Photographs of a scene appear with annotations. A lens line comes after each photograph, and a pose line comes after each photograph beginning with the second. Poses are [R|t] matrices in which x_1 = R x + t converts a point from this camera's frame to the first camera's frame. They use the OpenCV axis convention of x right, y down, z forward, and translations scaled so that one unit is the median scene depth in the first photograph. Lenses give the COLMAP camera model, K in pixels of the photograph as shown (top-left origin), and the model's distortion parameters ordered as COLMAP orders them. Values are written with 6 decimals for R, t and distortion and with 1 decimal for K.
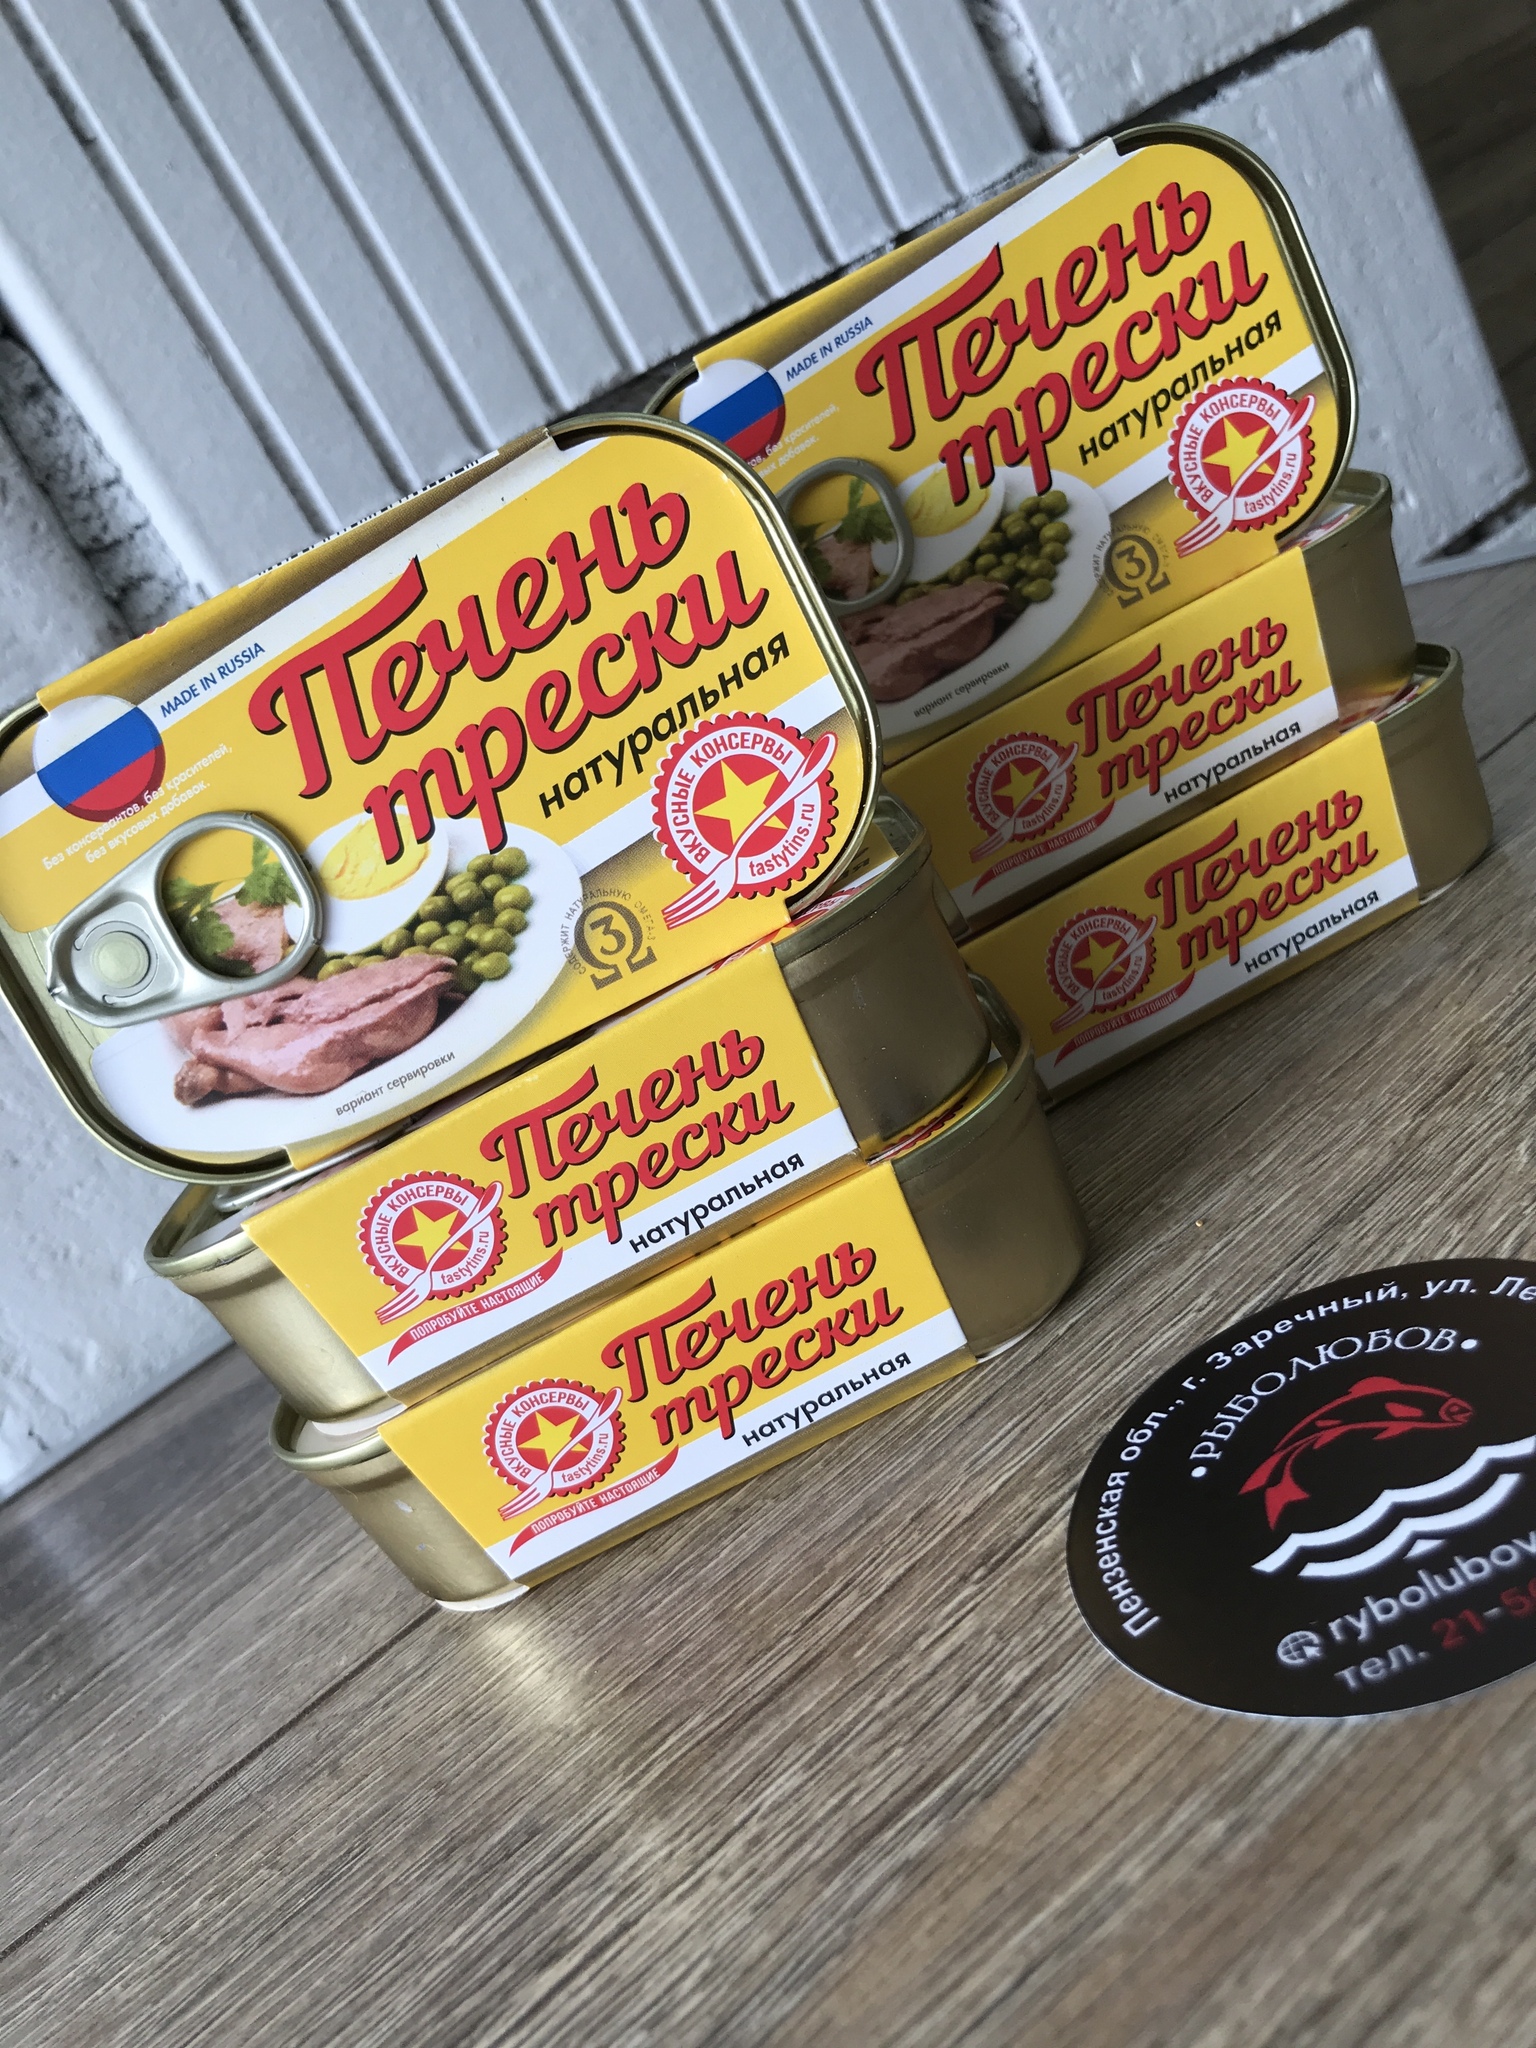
lens RADIAL K [[1707.5, 0, 764.6], [0, 1707.5, 1033.1], [0, 0, 1]] dist [-0.070307, 0.132570]
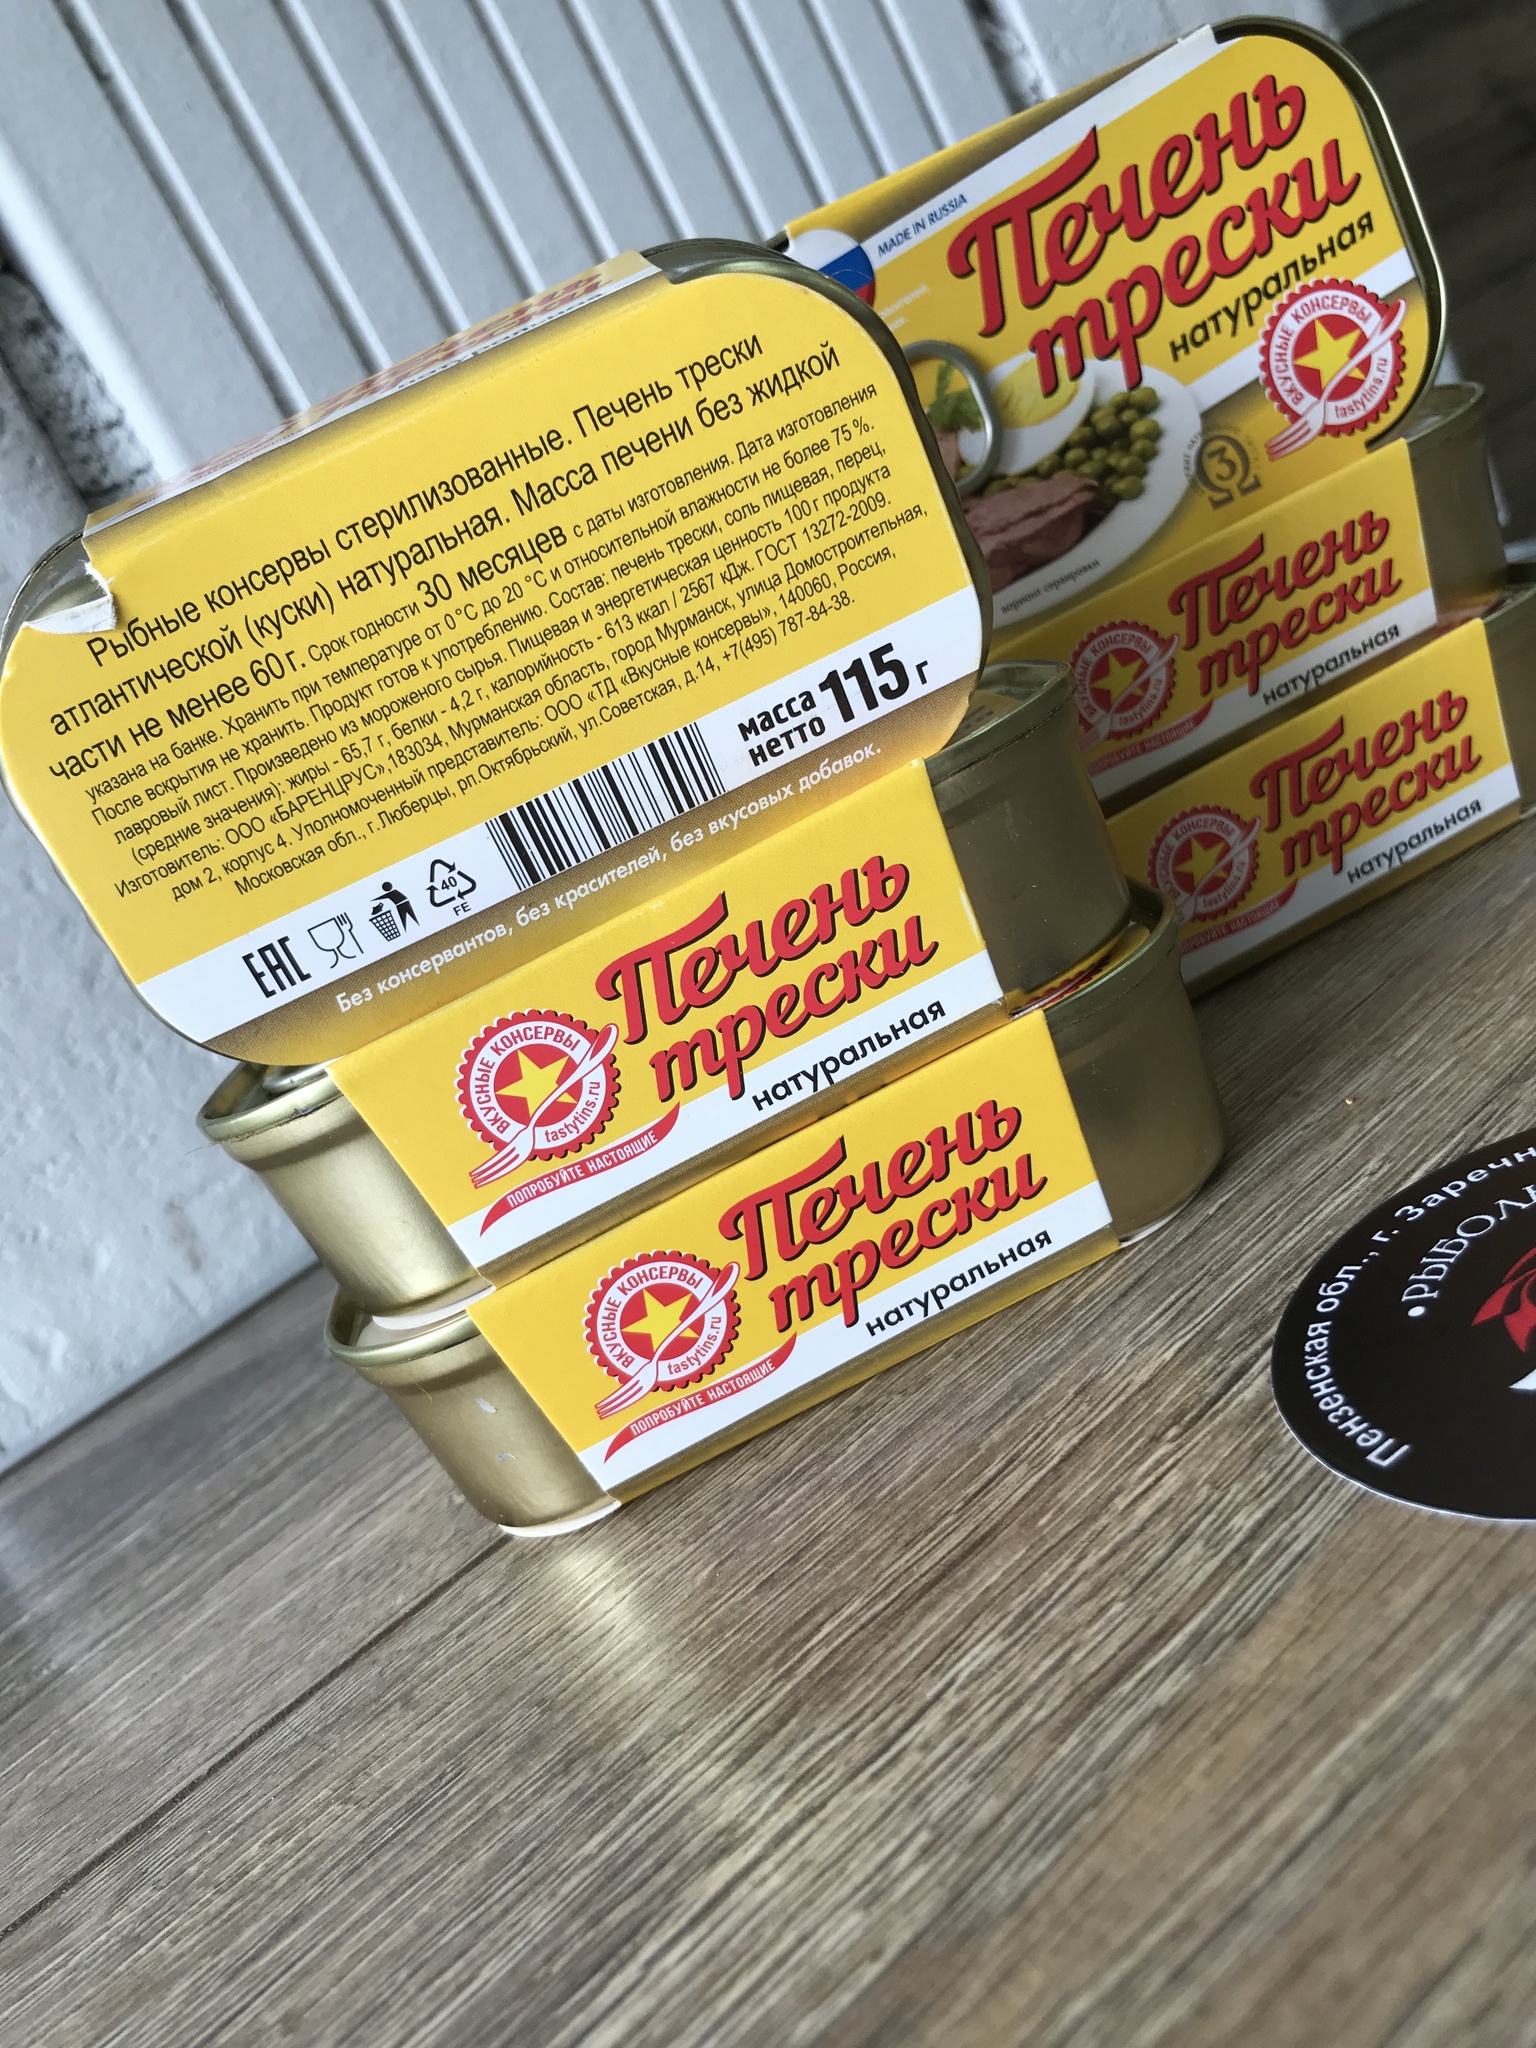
lens RADIAL K [[1723.3, 0, 768.0], [0, 1723.3, 1024.0], [0, 0, 1]] dist [-0.088389, 0.163822]
pose [[0.998617, 0.009956, 0.051618, -0.144854], [-0.006216, 0.997377, -0.072120, 0.183292], [-0.052201, 0.071699, 0.996059, 0.107760]]
